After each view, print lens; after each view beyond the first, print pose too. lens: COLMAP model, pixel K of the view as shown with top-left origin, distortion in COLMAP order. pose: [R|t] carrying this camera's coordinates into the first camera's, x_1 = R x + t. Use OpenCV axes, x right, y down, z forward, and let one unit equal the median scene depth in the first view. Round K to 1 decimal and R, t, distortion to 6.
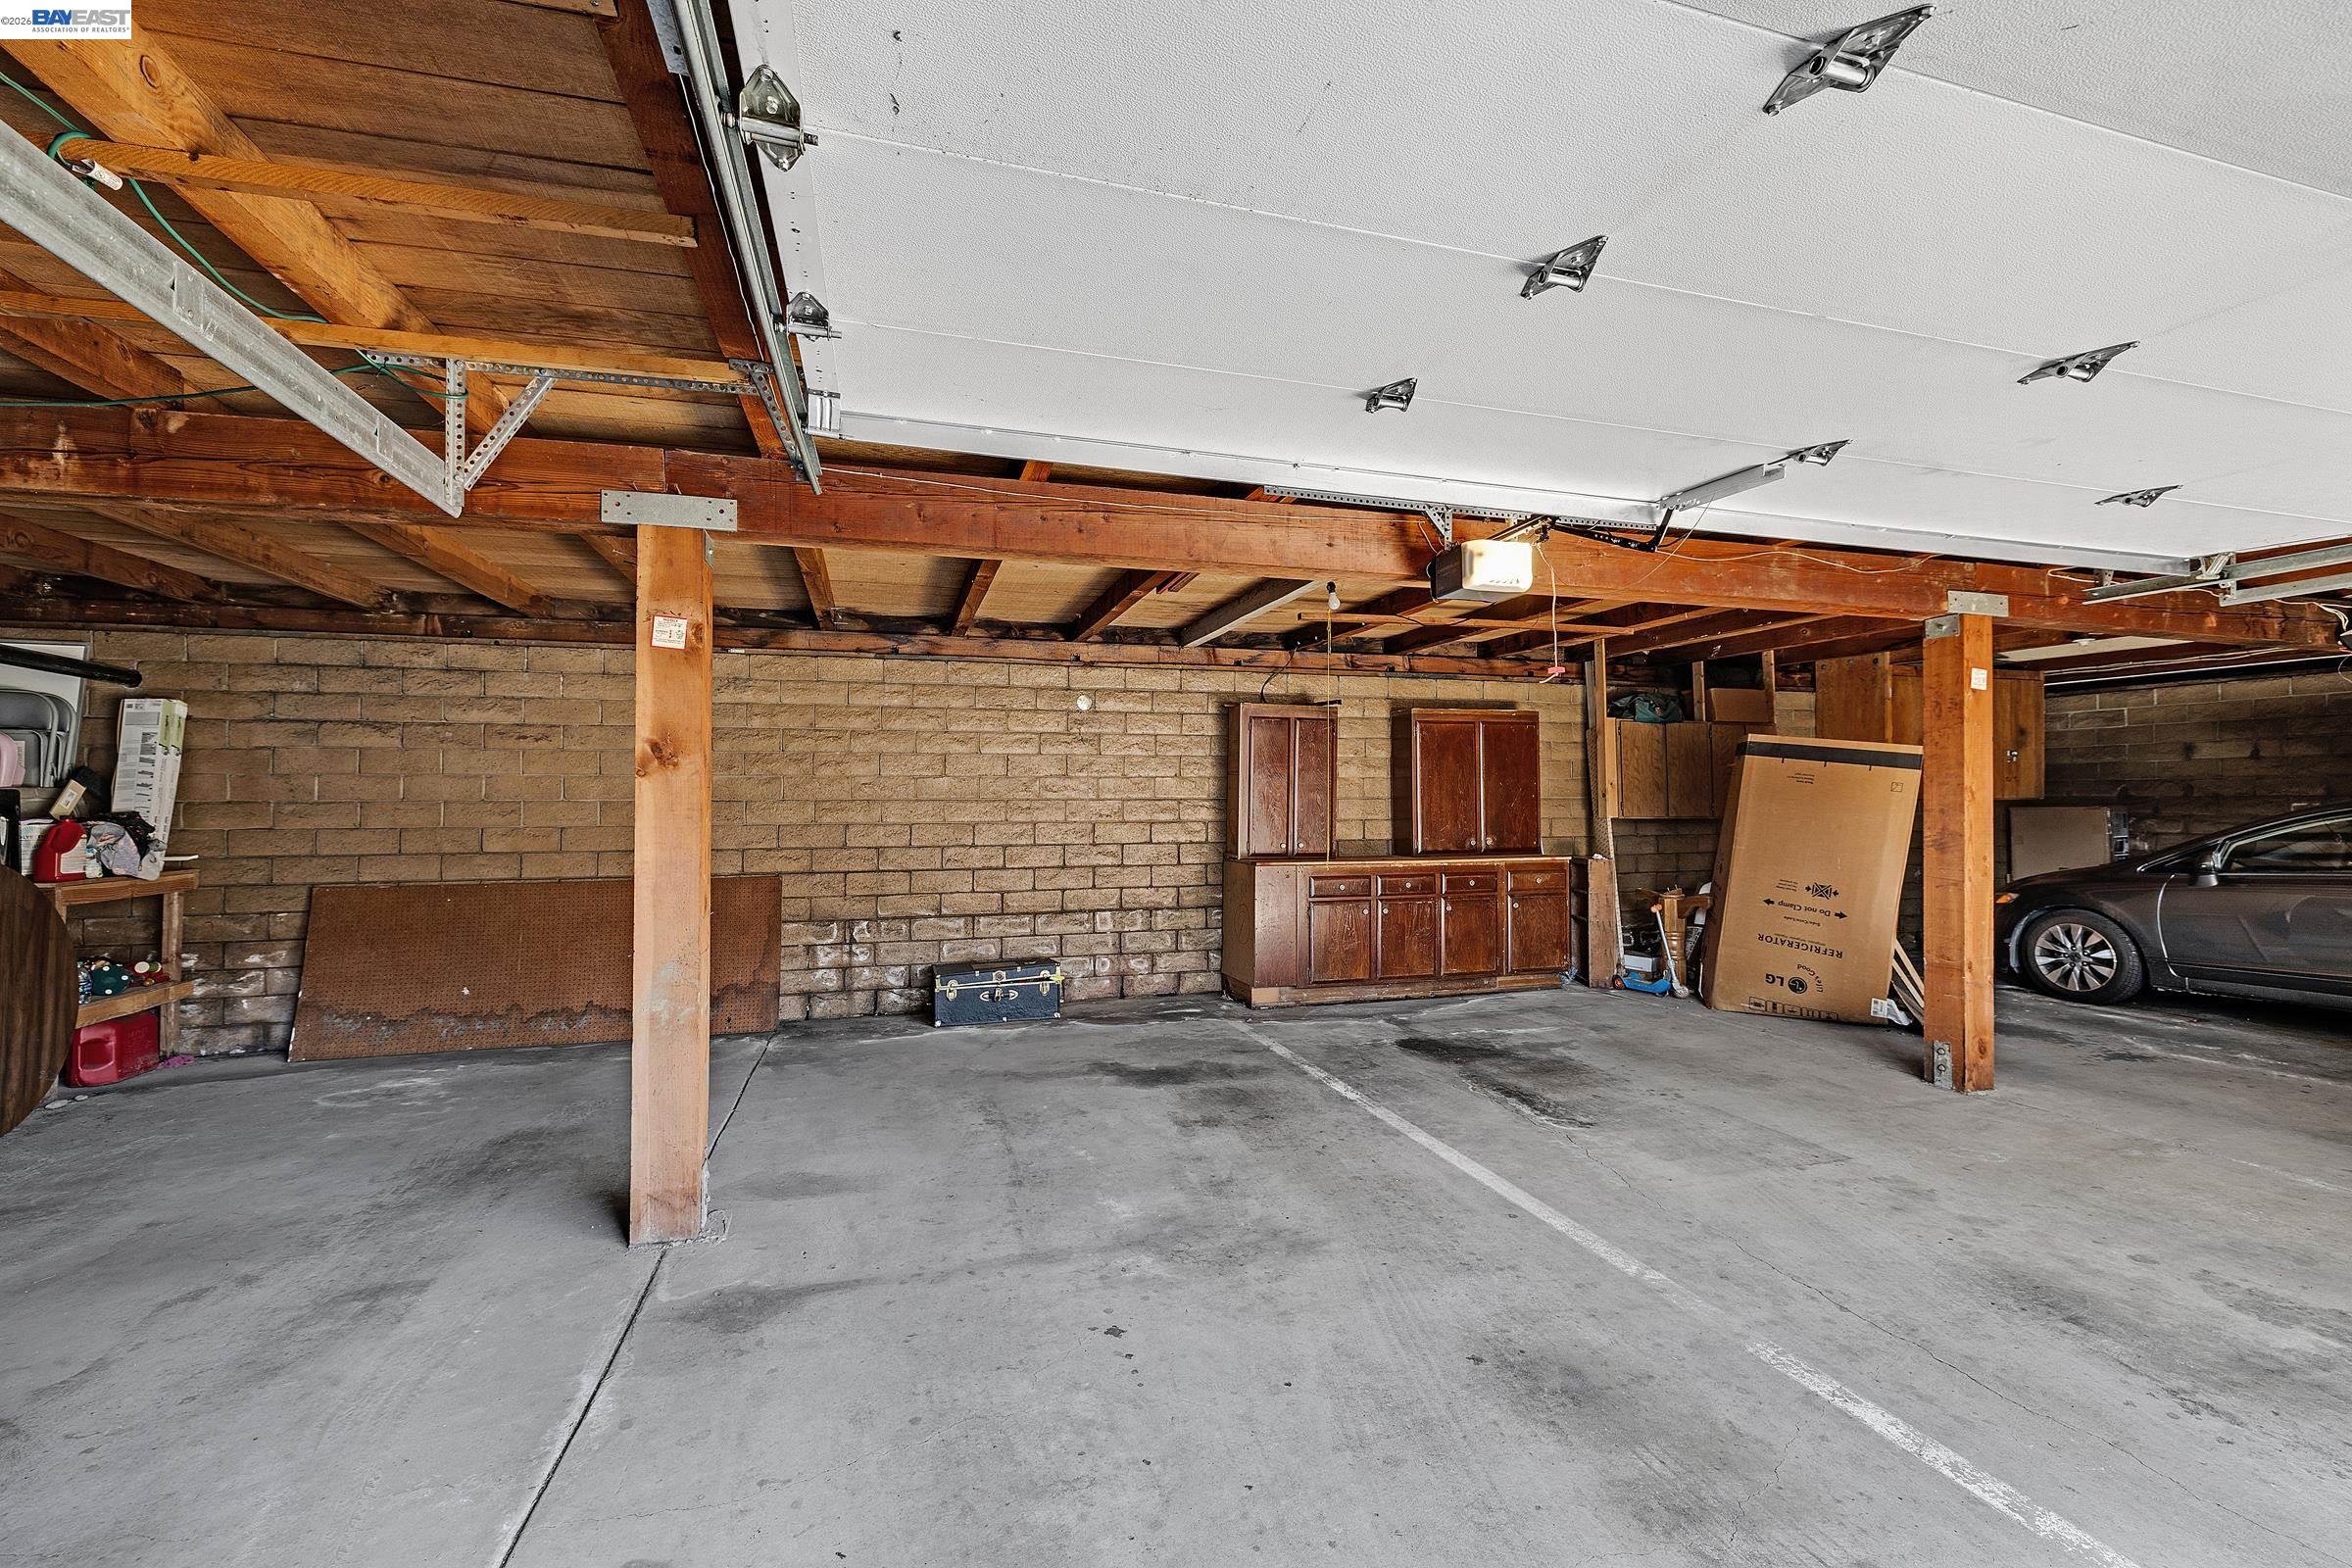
lens RADIAL K [[984.1, 0, 1174.4], [0, 984.1, 786.0], [0, 0, 1]] dist [0.001638, -0.001002]
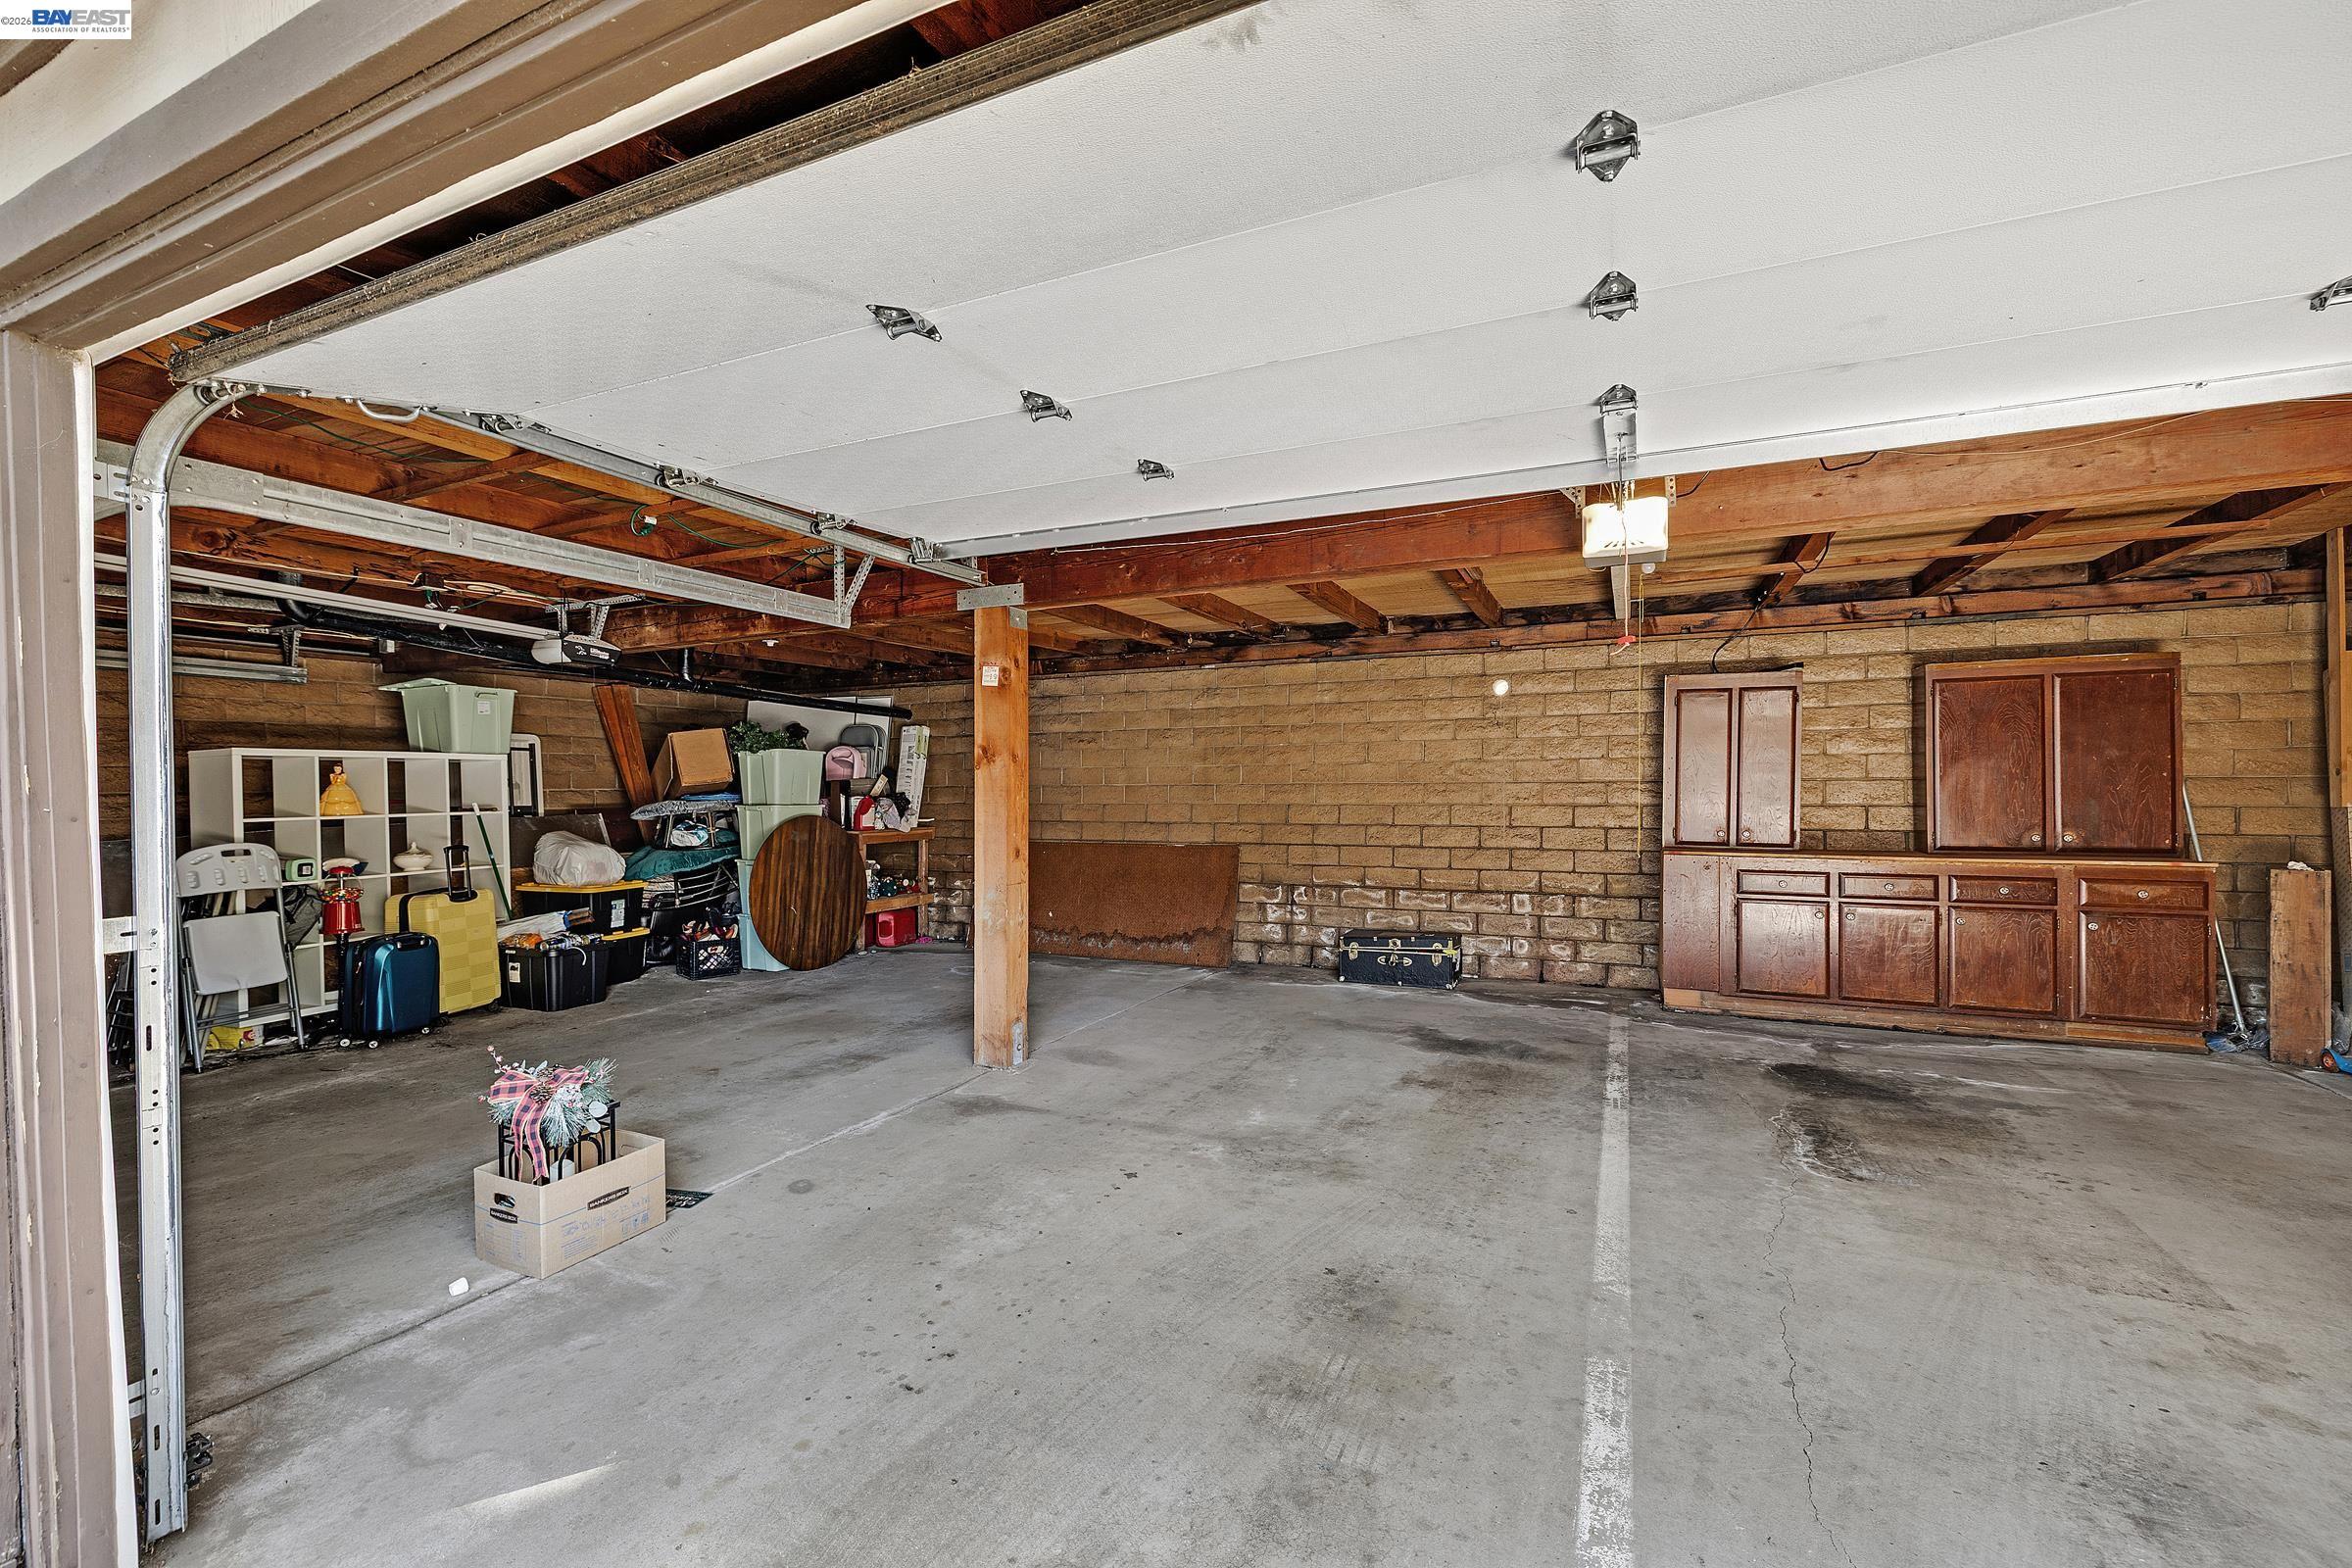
lens RADIAL K [[984.1, 0, 1167.6], [0, 984.1, 789.3], [0, 0, 1]] dist [0.001638, -0.001002]
pose [[0.749210, -0.000342, -0.662333, 0.464856], [0.013130, 0.999811, 0.014336, 0.002275], [0.662203, -0.019438, 0.749073, 0.015304]]
